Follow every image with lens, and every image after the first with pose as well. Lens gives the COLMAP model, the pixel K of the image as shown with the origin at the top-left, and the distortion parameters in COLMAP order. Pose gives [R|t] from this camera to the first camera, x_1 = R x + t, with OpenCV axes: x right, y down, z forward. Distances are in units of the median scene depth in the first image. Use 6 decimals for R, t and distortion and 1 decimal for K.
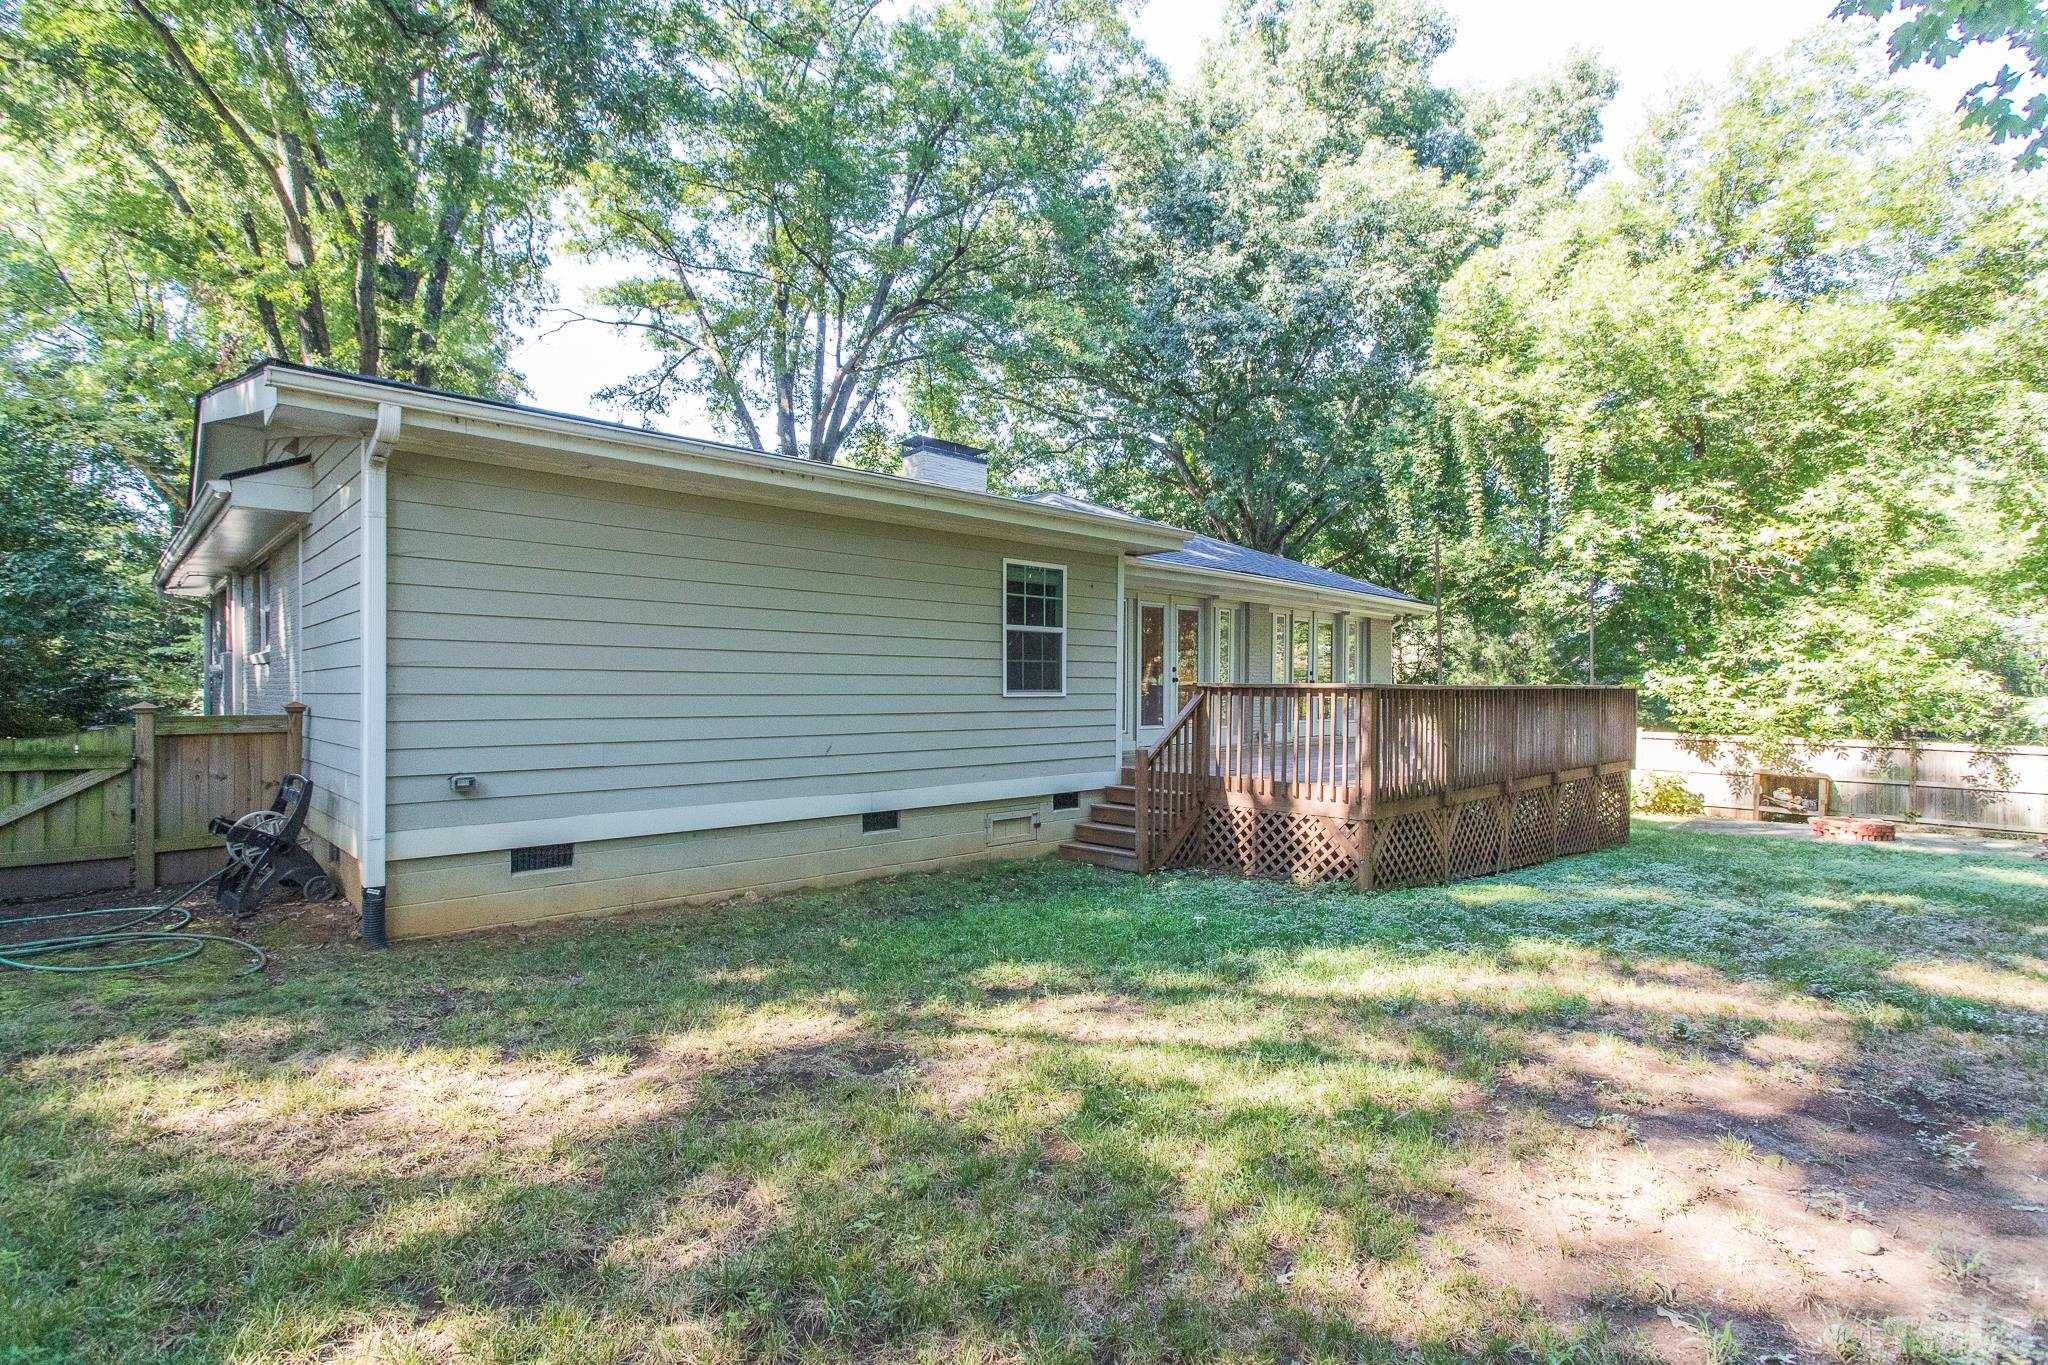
lens RADIAL K [[985.6, 0, 1030.8], [0, 985.6, 689.1], [0, 0, 1]] dist [-0.002394, 0.002969]
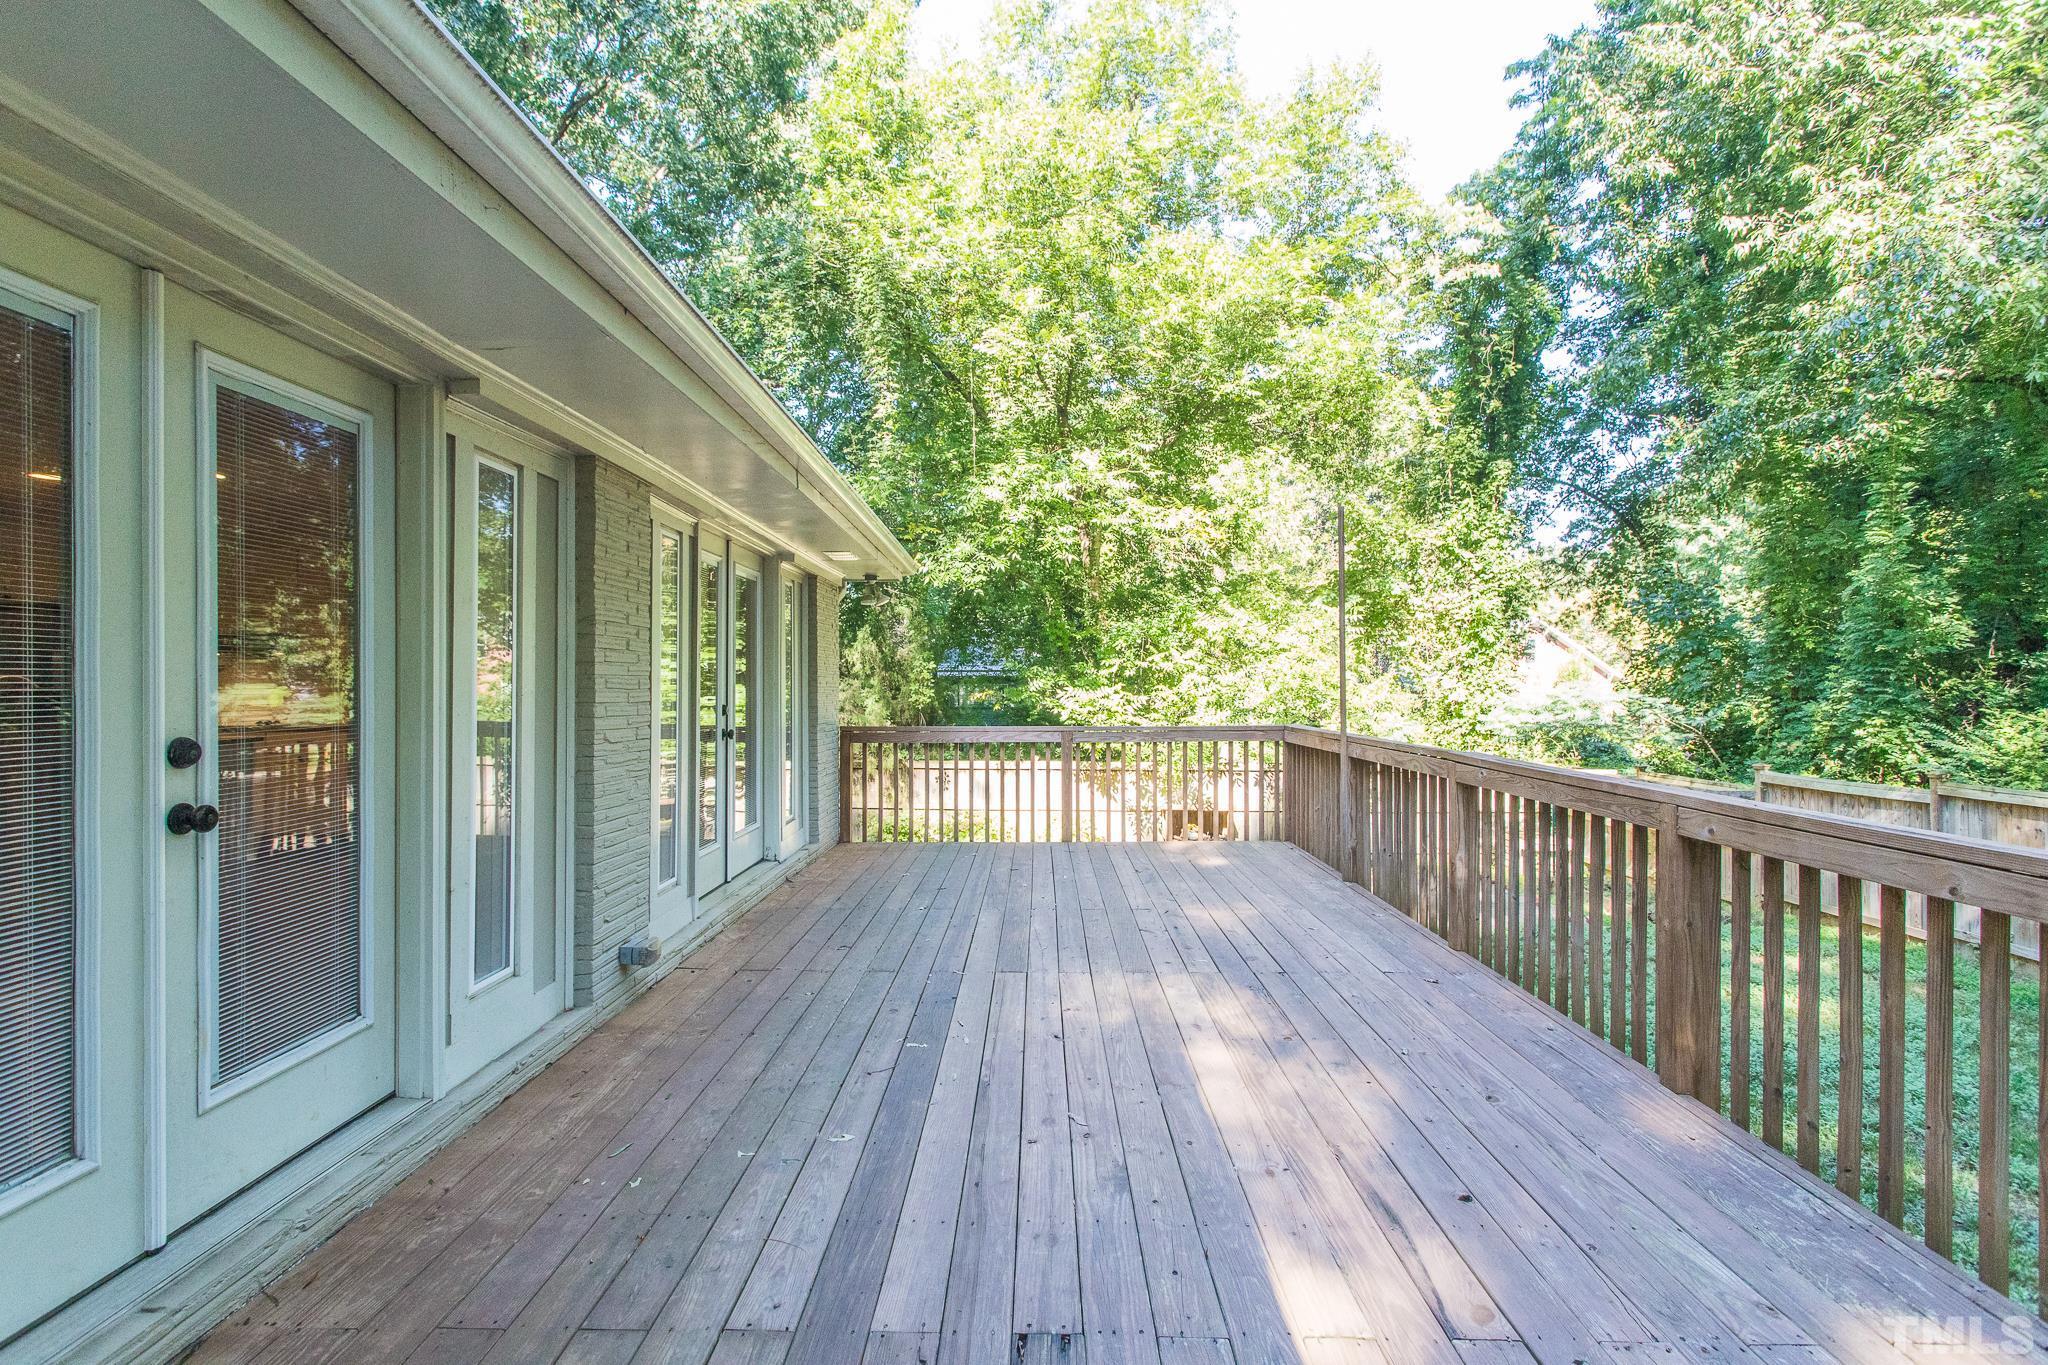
lens RADIAL K [[985.6, 0, 1040.5], [0, 985.6, 677.5], [0, 0, 1]] dist [-0.002394, 0.002969]
pose [[0.696447, 0.001615, 0.717606, 0.086088], [0.002158, 0.999988, -0.004345, -0.021147], [-0.717605, 0.004575, 0.696435, 0.532439]]
